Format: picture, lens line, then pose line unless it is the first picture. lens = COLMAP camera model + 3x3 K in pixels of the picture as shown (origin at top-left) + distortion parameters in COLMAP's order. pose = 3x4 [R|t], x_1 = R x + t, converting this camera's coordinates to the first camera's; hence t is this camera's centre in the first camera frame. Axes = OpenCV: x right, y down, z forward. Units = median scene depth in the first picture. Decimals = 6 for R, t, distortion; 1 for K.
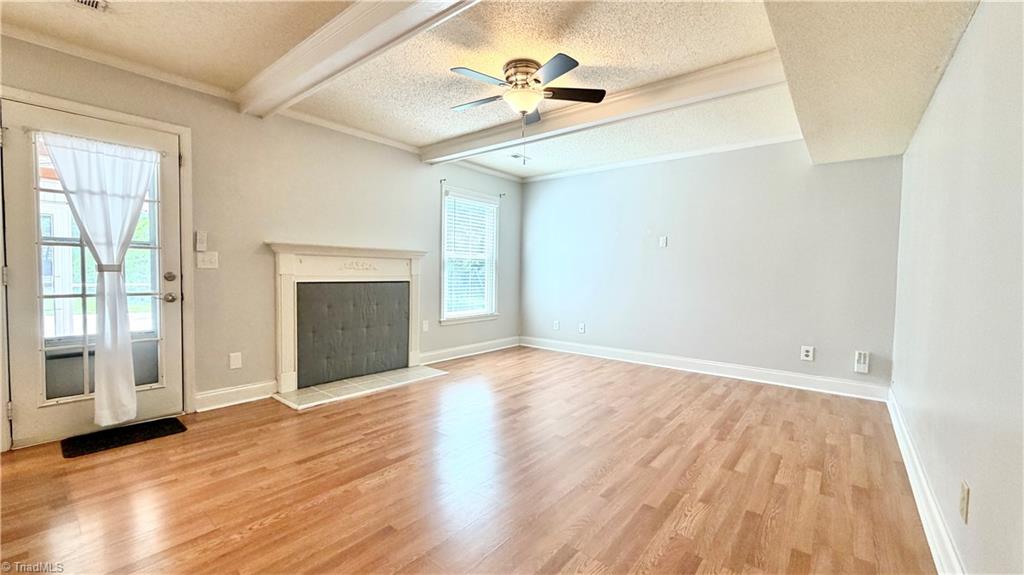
lens RADIAL K [[414.3, 0, 512.2], [0, 414.3, 283.9], [0, 0, 1]] dist [0.000120, -0.000036]
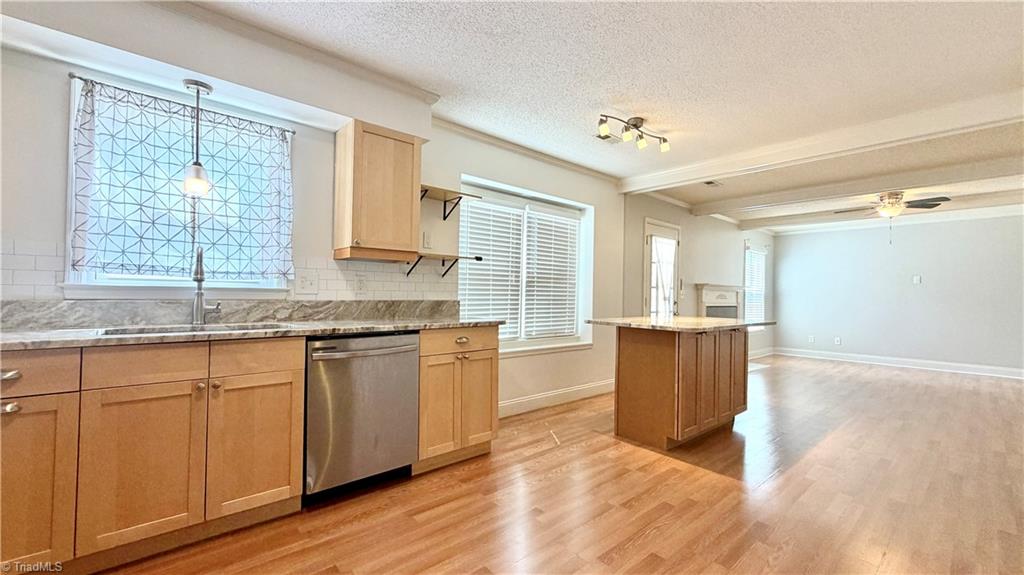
lens RADIAL K [[412.0, 0, 509.7], [0, 412.0, 288.9], [0, 0, 1]] dist [-0.001635, 0.000028]
pose [[0.985370, 0.000659, -0.170430, -1.061067], [-0.008849, 0.998842, -0.047300, 0.011791], [0.170201, 0.048116, 0.984234, -0.862229]]
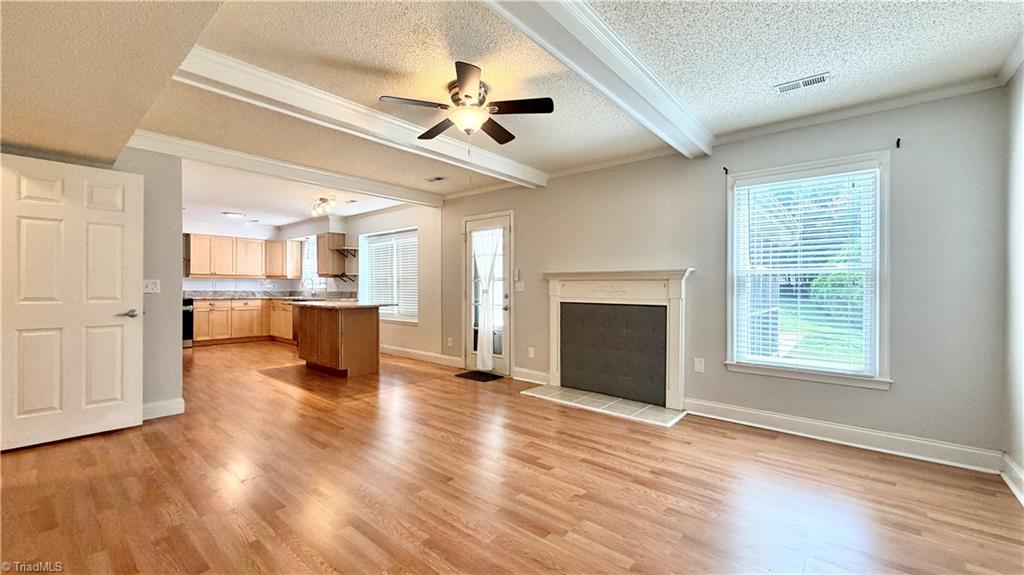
lens RADIAL K [[412.0, 0, 509.7], [0, 412.0, 288.9], [0, 0, 1]] dist [-0.001635, 0.000028]
pose [[-0.030515, -0.012430, -0.999457, 0.779538], [-0.037834, 0.999220, -0.011272, -0.024933], [0.998818, 0.037470, -0.030961, 0.900868]]
